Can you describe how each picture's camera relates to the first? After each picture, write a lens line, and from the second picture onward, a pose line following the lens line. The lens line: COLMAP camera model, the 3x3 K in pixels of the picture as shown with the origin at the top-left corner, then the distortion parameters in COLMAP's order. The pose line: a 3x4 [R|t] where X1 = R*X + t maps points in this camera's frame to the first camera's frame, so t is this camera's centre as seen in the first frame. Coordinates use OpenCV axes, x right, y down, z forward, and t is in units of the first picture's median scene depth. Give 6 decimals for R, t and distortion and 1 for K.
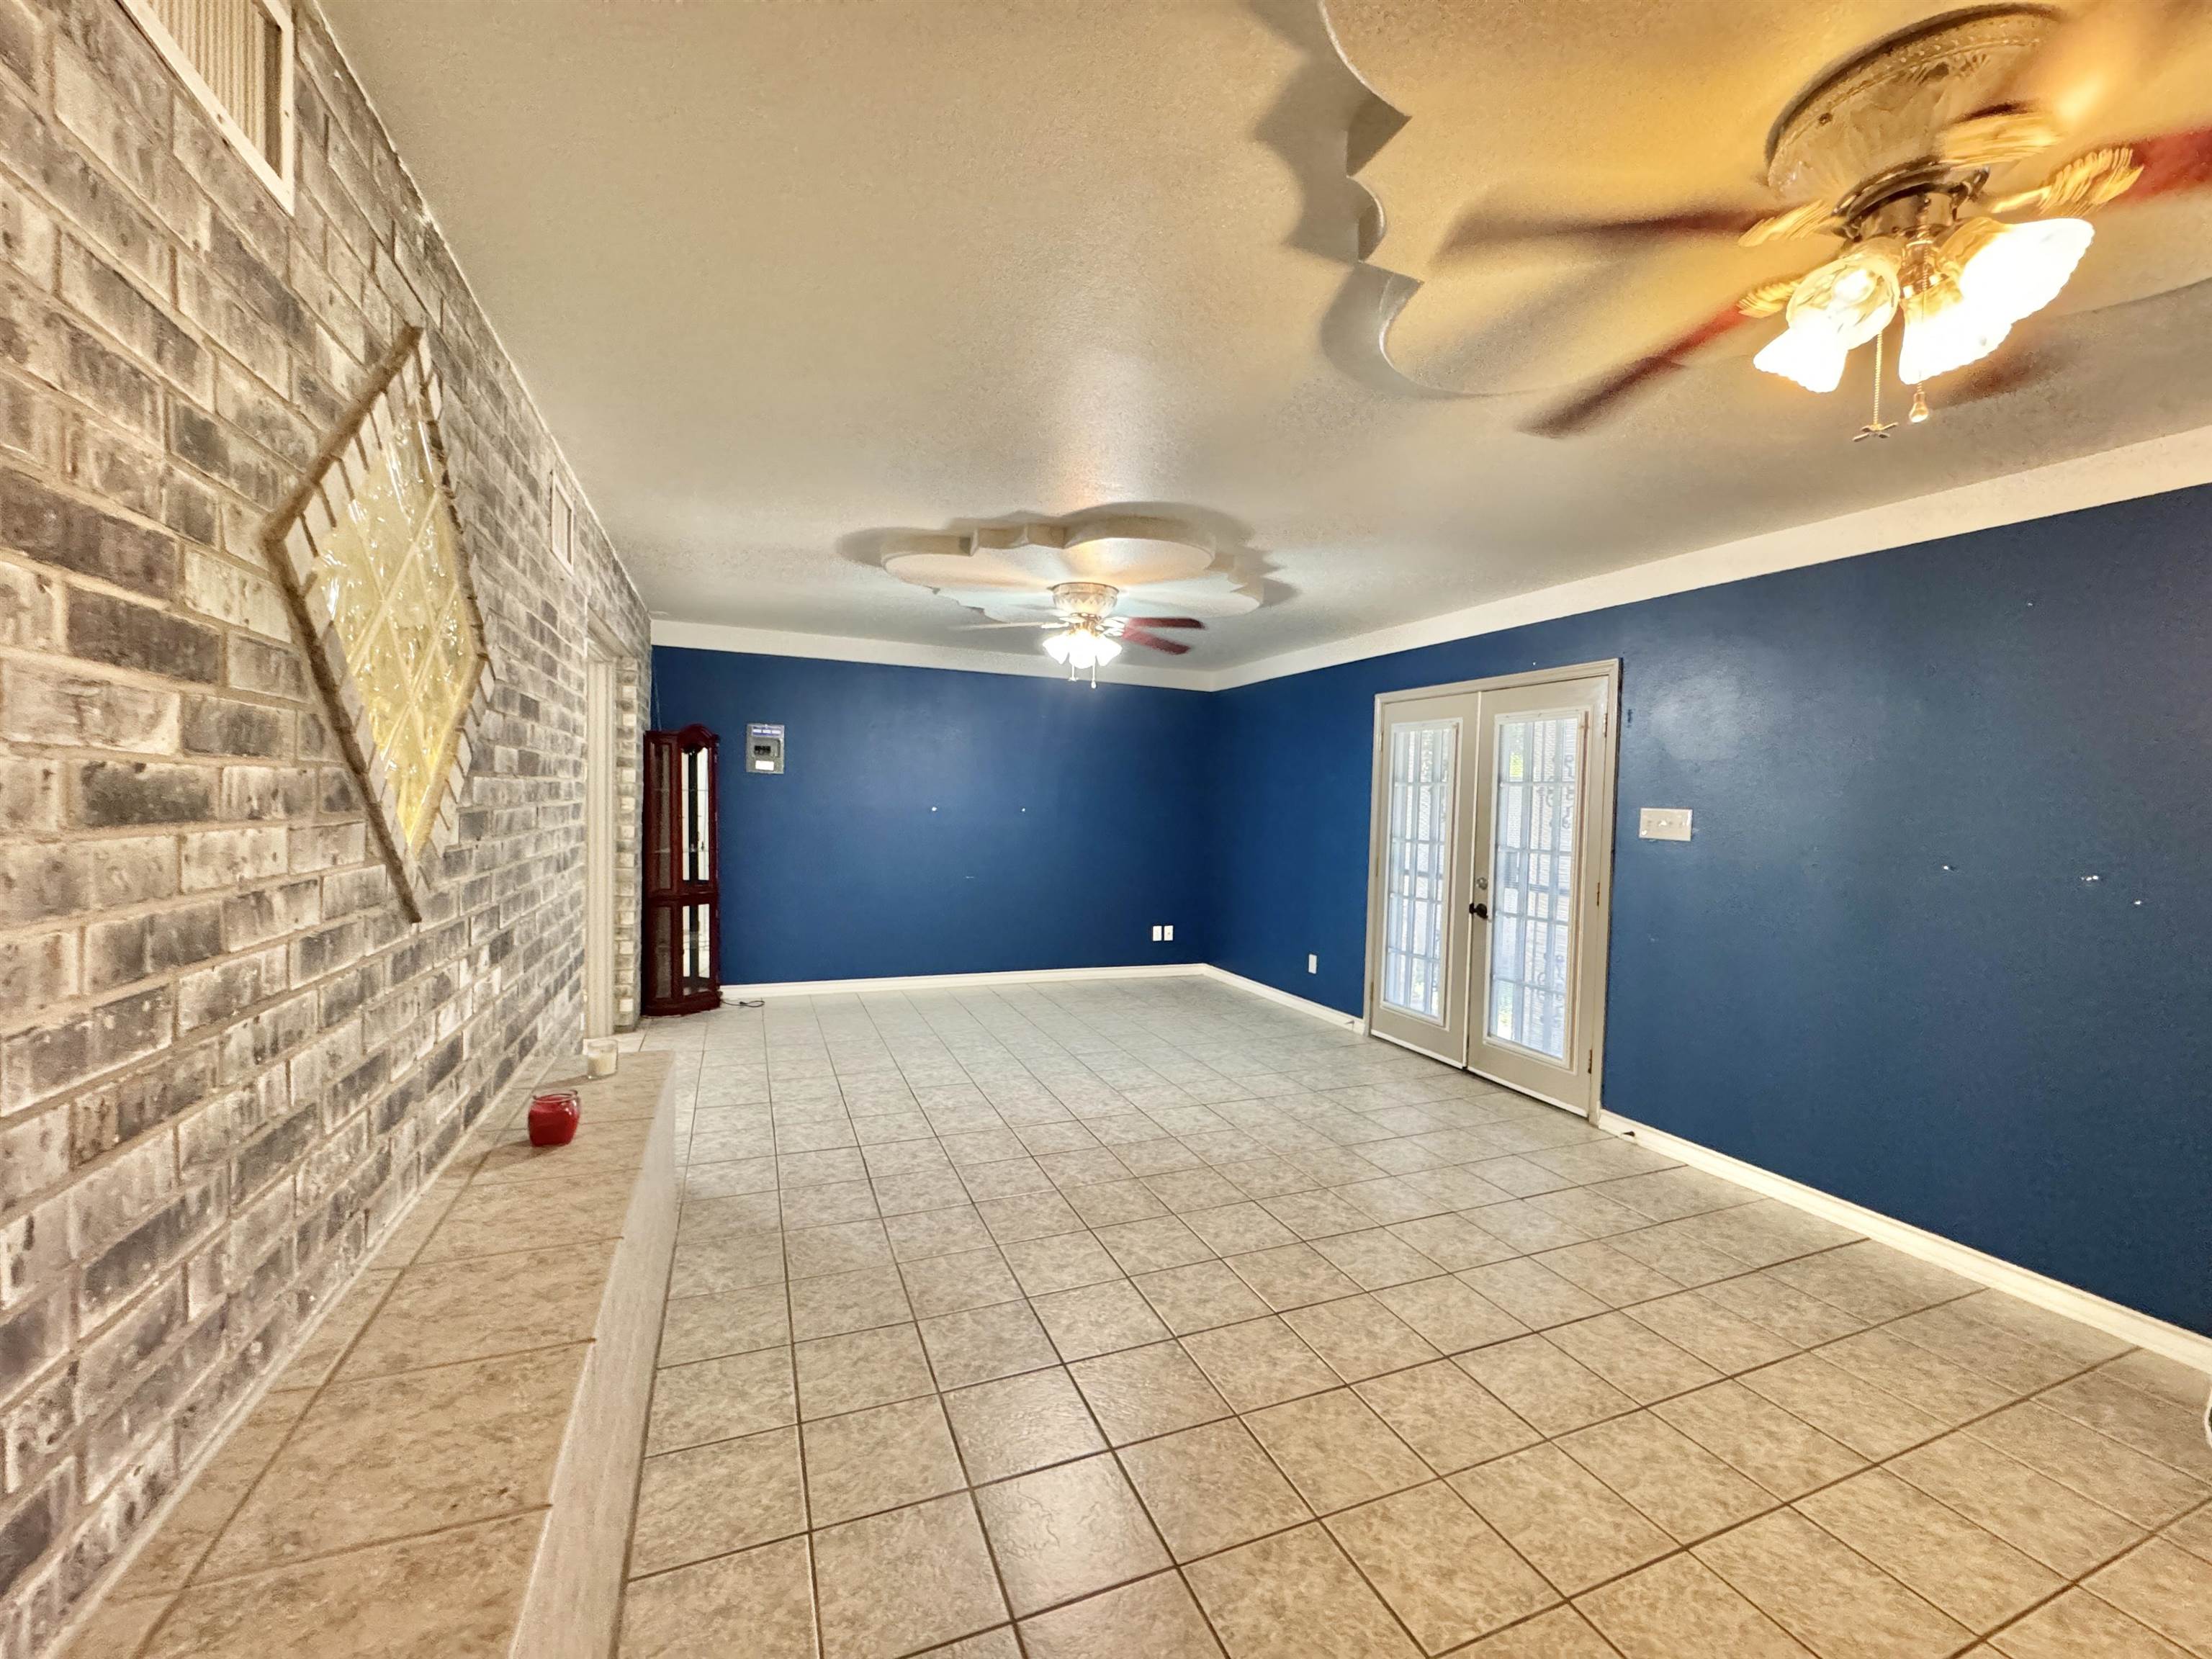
lens RADIAL K [[888.0, 0, 1106.0], [0, 888.0, 829.5], [0, 0, 1]] dist [-0.004655, -0.000242]
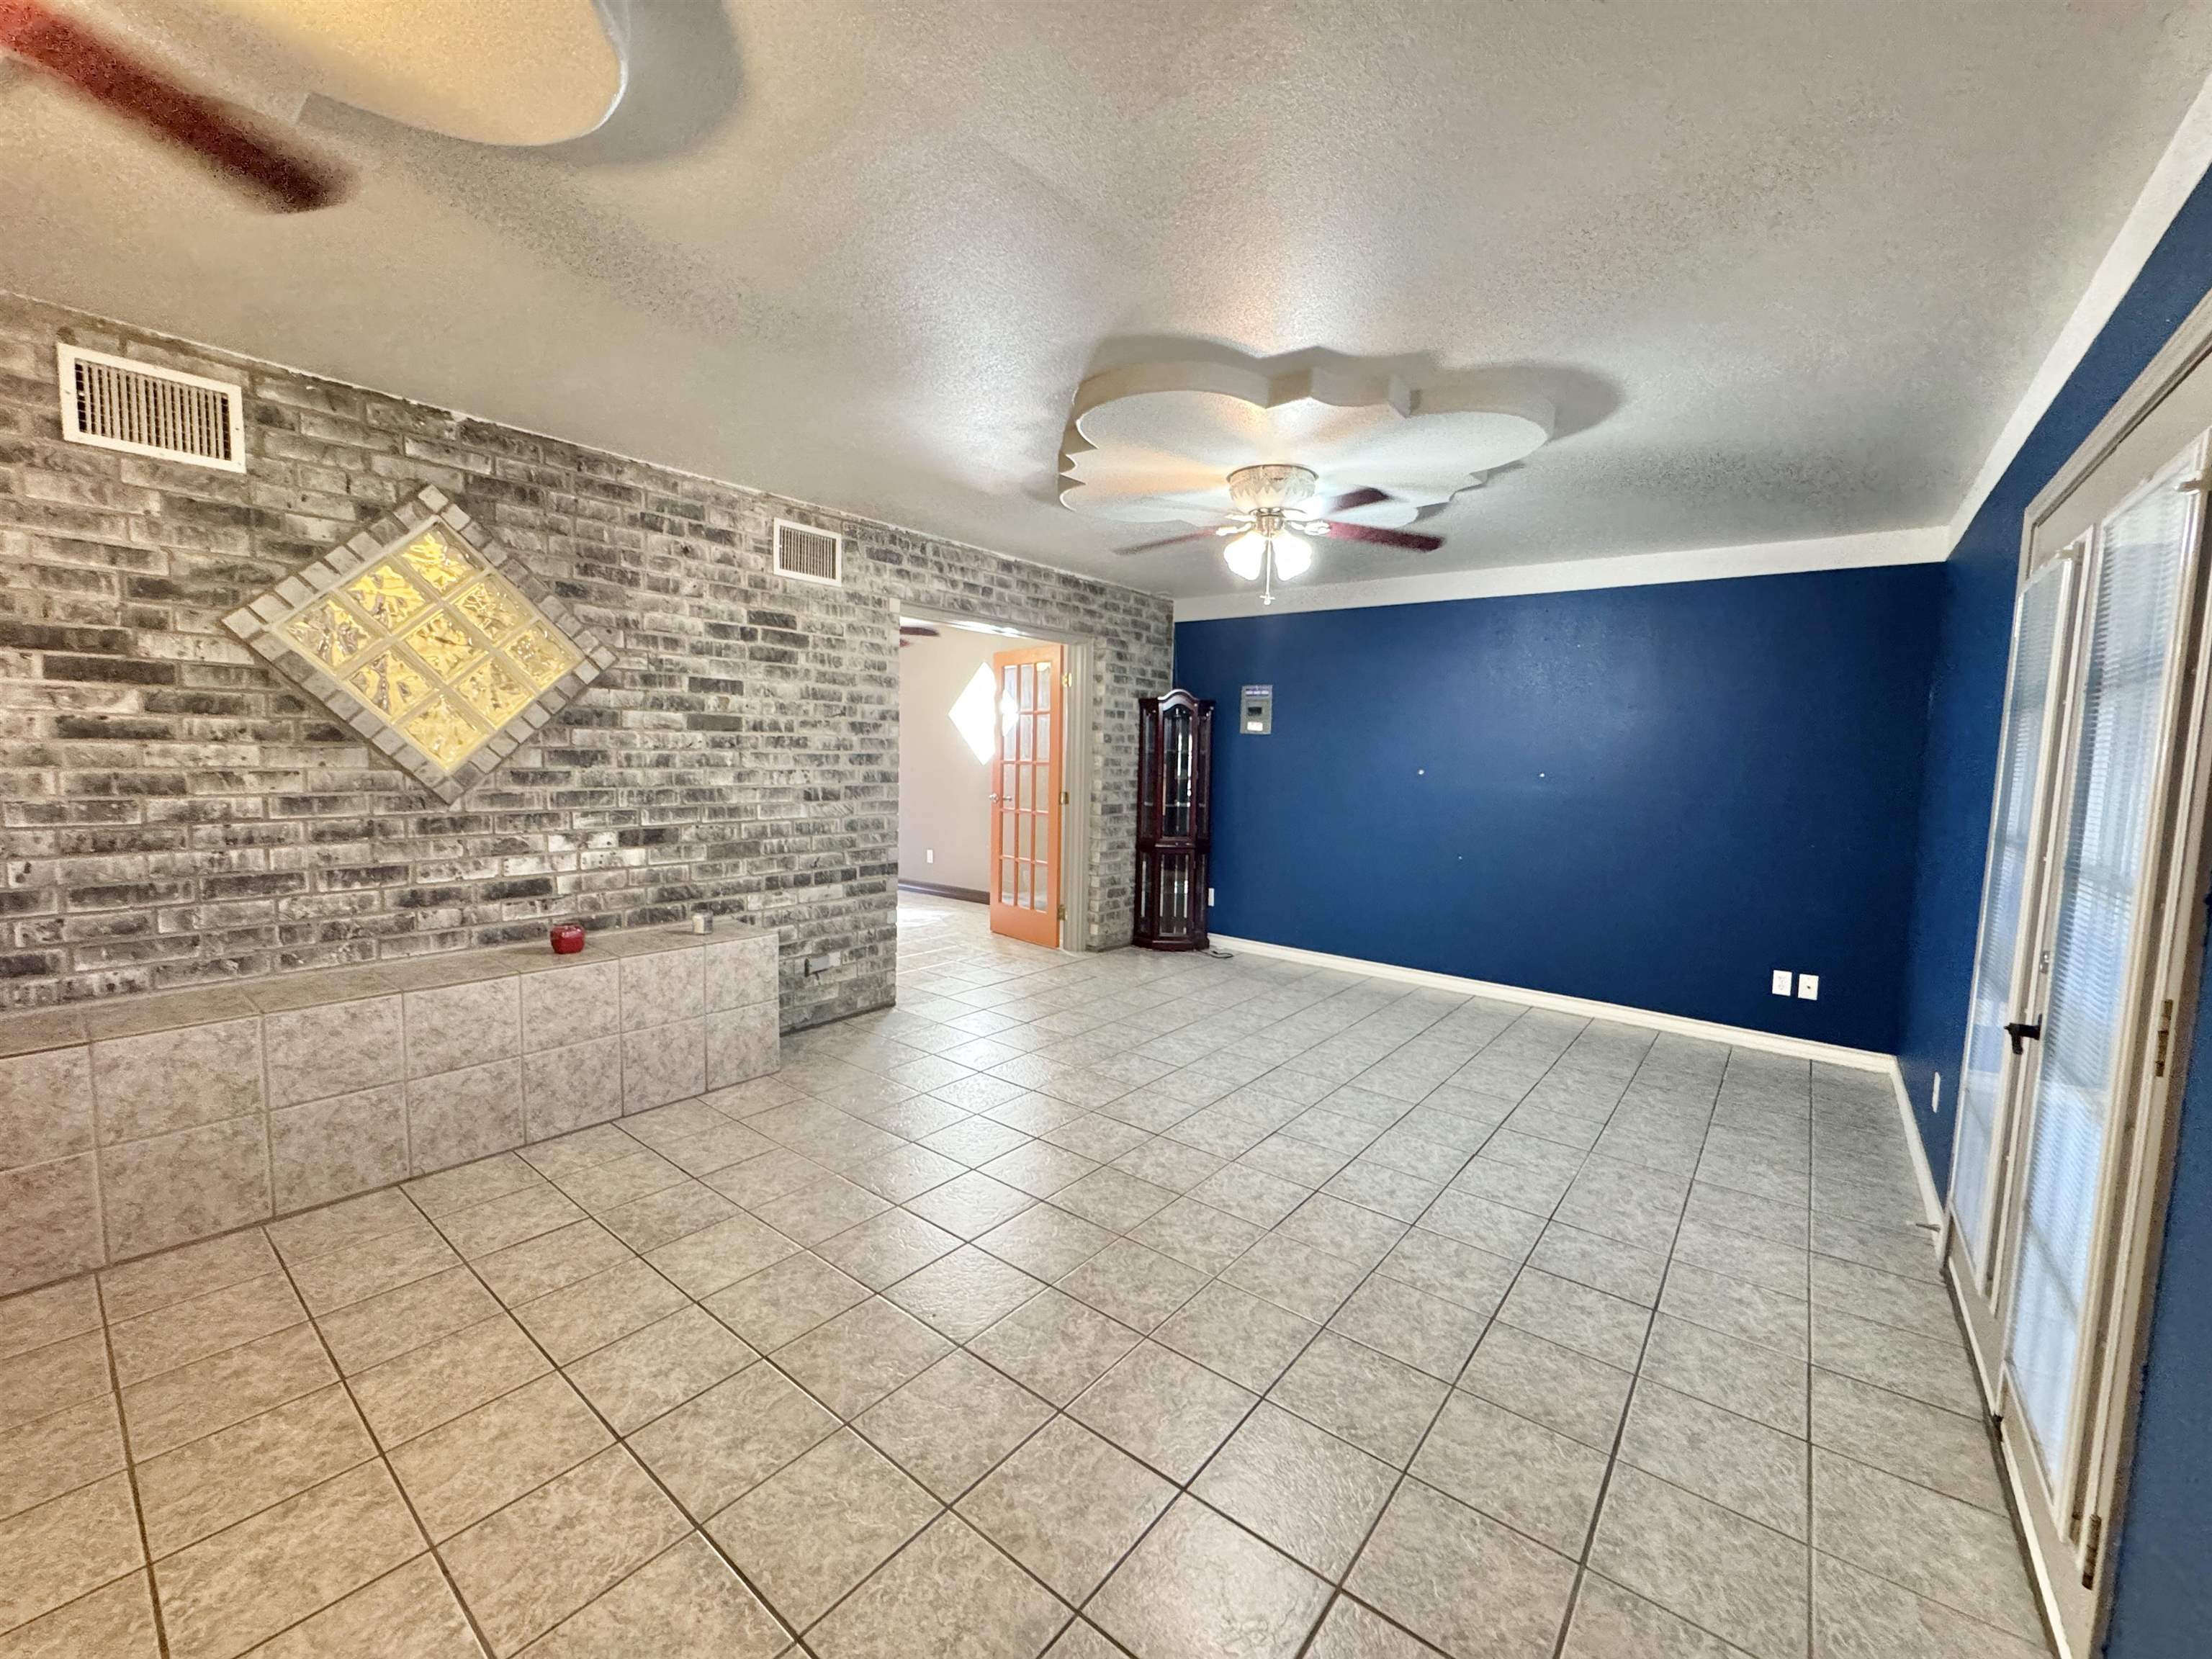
lens RADIAL K [[888.0, 0, 1106.0], [0, 888.0, 829.5], [0, 0, 1]] dist [-0.004655, -0.000242]
pose [[0.487962, 0.065685, -0.870390, 0.601564], [-0.042237, 0.997773, 0.051619, 0.000547], [0.871842, 0.011575, 0.489650, 0.505936]]
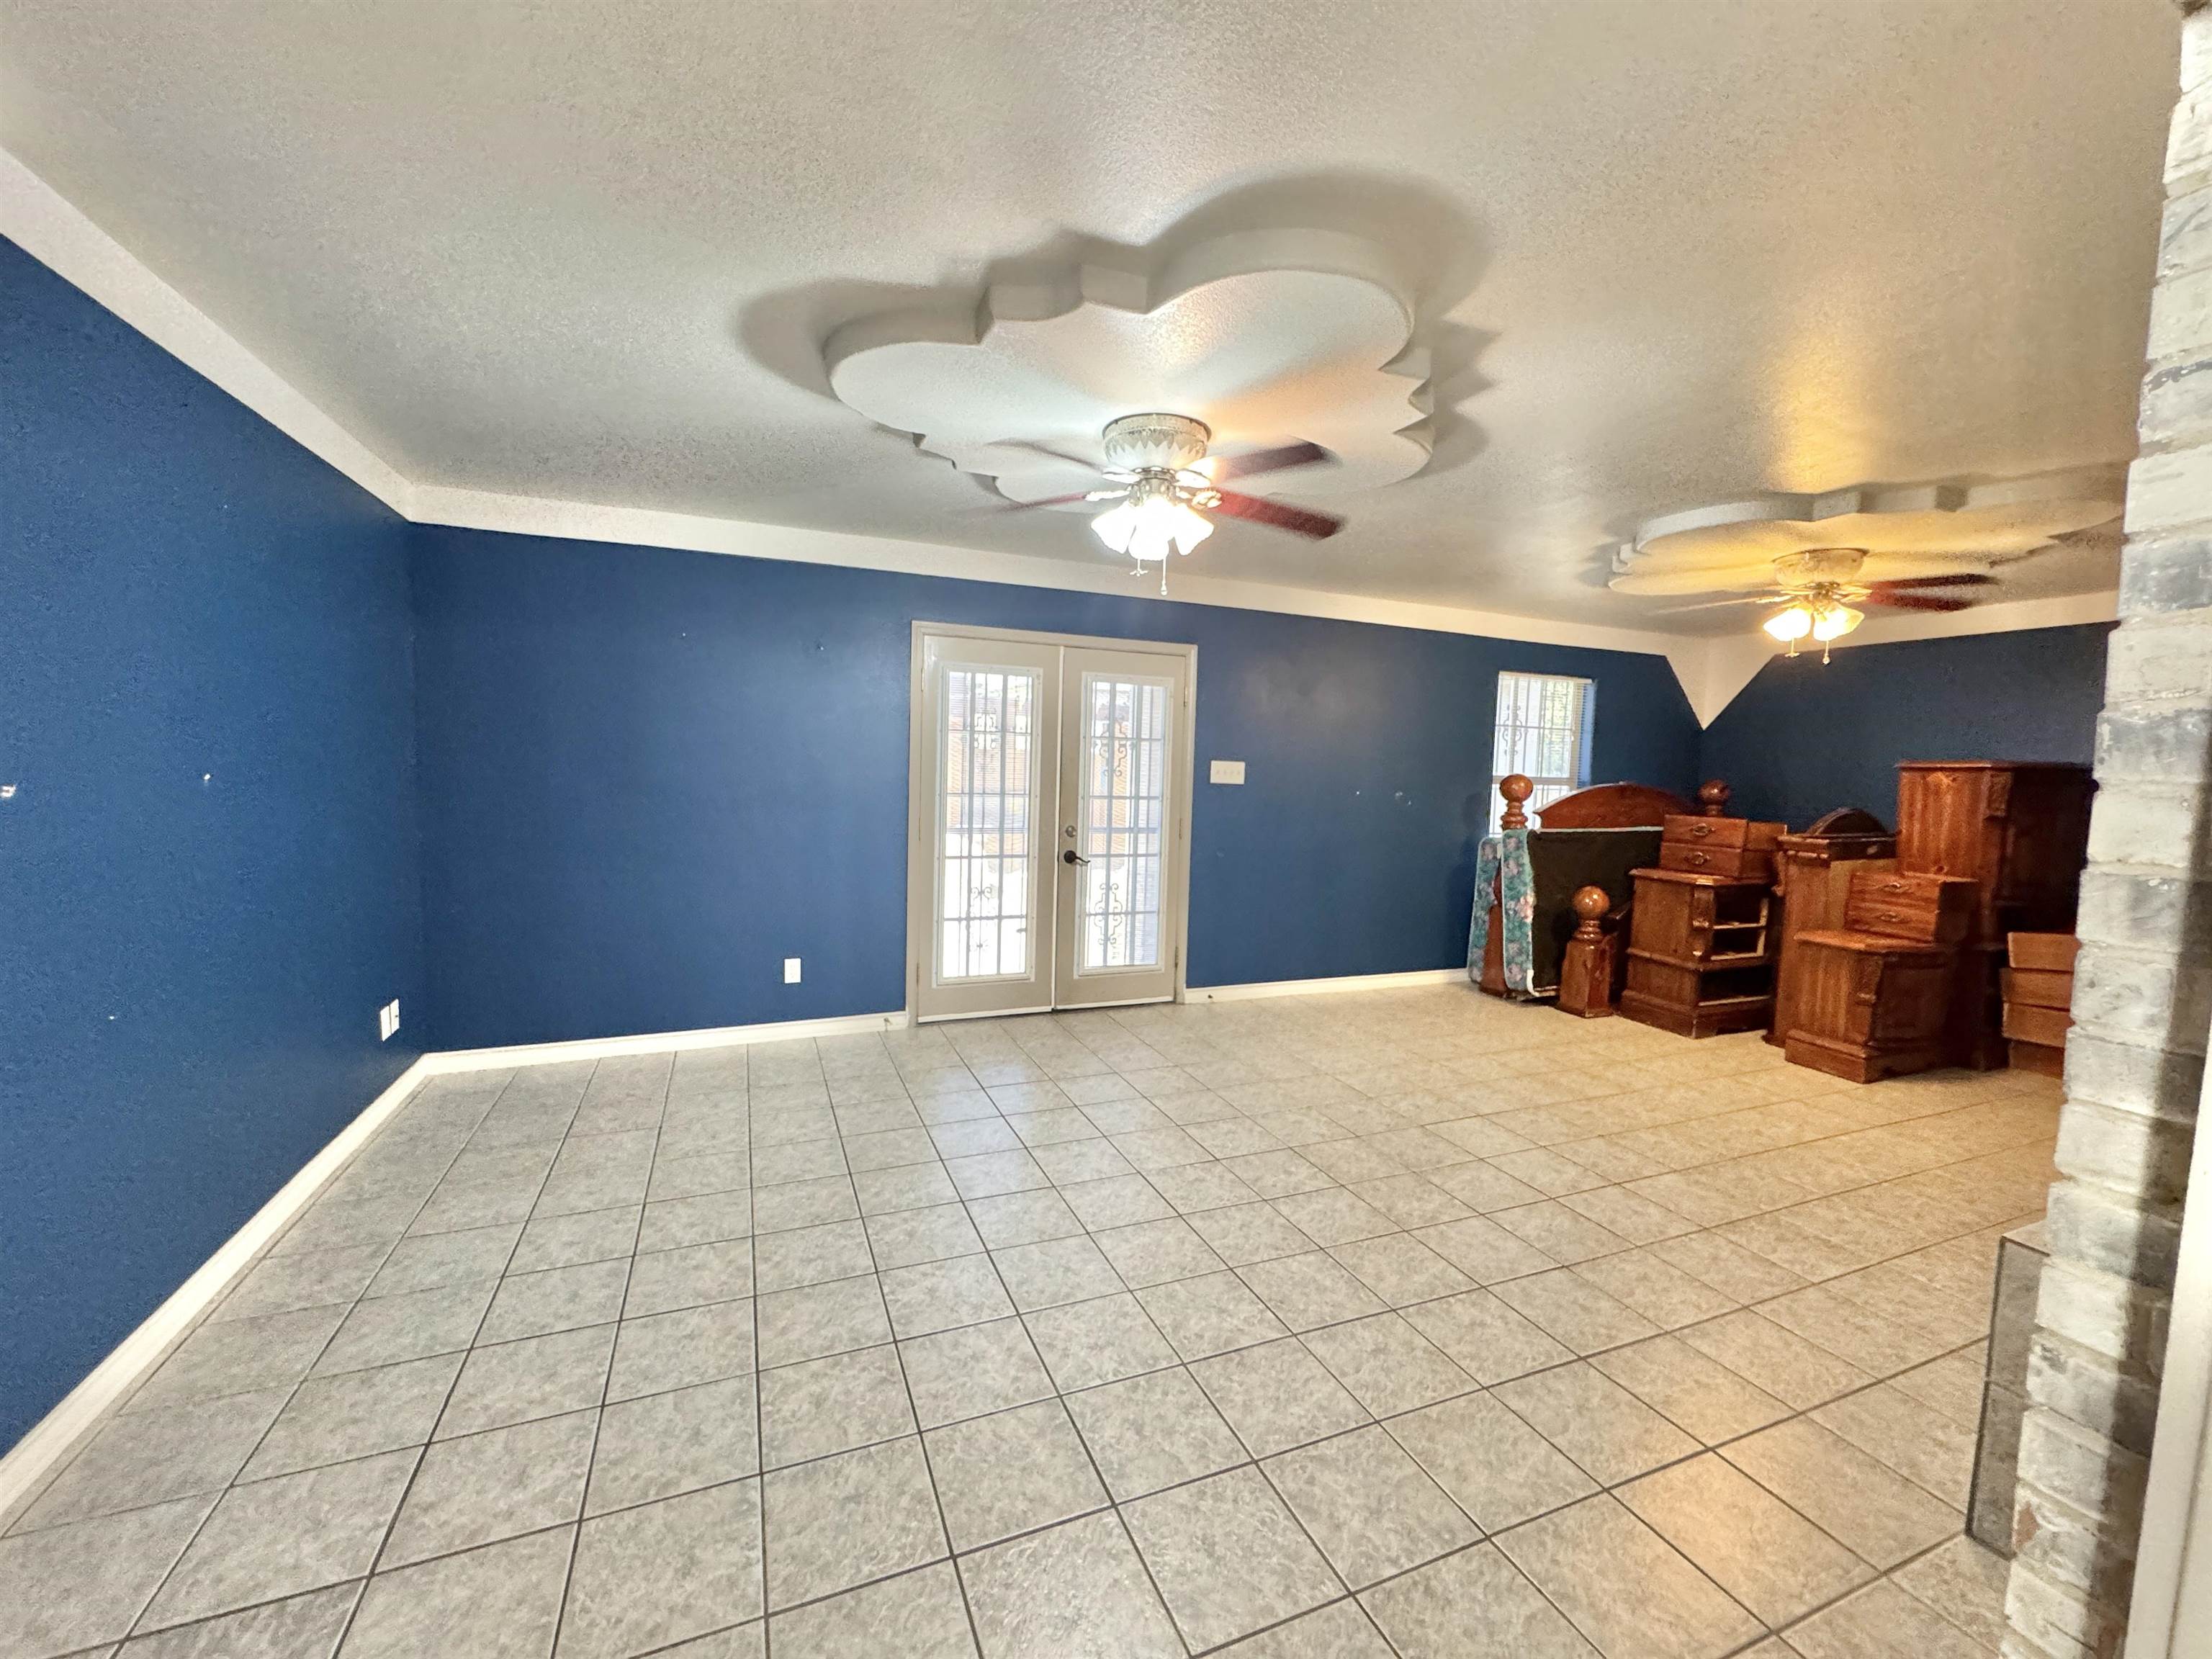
lens RADIAL K [[888.0, 0, 1106.0], [0, 888.0, 829.5], [0, 0, 1]] dist [-0.004655, -0.000242]
pose [[-0.002028, -0.104632, 0.994509, -0.684088], [0.004982, 0.994498, 0.104641, -0.056648], [-0.999986, 0.005167, -0.001495, 1.047556]]
